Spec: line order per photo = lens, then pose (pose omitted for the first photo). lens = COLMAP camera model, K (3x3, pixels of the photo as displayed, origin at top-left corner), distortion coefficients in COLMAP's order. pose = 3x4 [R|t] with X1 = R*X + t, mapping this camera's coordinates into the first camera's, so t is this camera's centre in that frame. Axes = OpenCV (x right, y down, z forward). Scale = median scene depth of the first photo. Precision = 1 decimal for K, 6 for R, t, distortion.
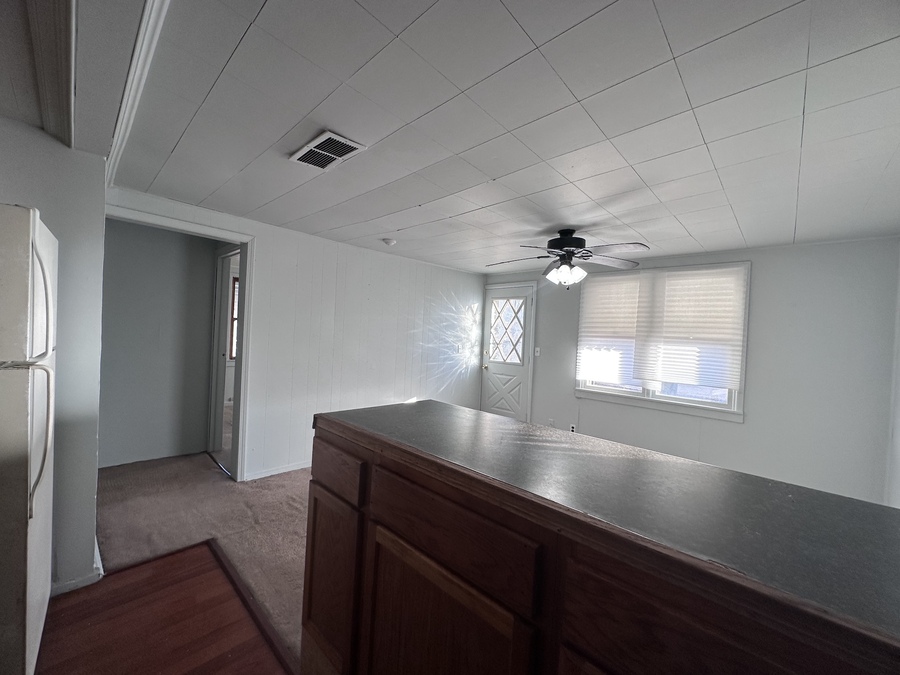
lens RADIAL K [[357.6, 0, 448.5], [0, 357.6, 340.4], [0, 0, 1]] dist [0.002175, 0.000215]
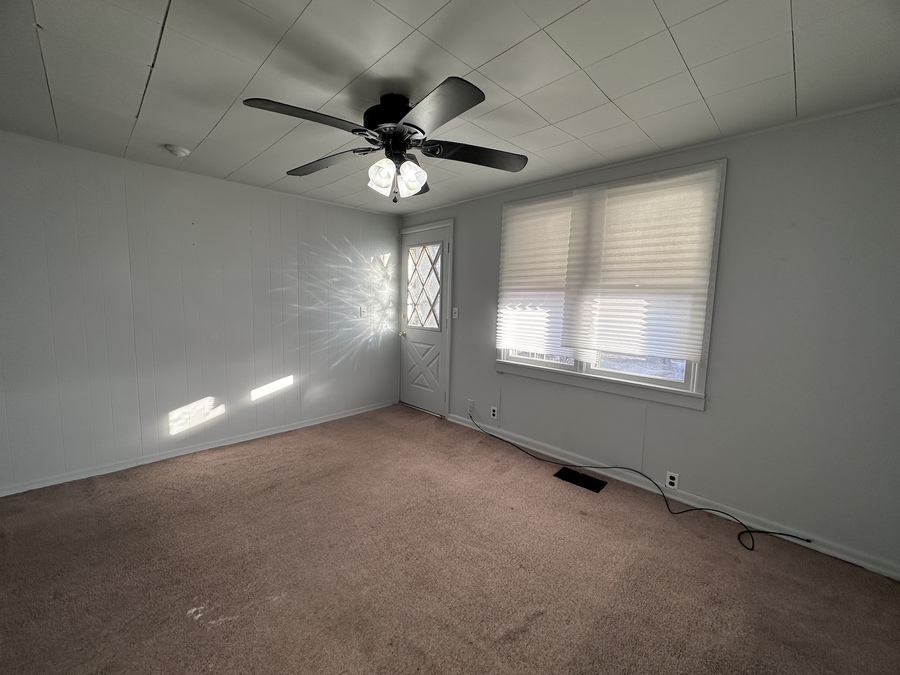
lens RADIAL K [[357.6, 0, 447.2], [0, 357.6, 339.1], [0, 0, 1]] dist [0.002175, 0.000215]
pose [[0.999221, -0.018999, -0.034588, 0.279498], [0.021971, 0.995905, 0.087697, 0.021443], [0.032780, -0.088388, 0.995547, 0.250788]]
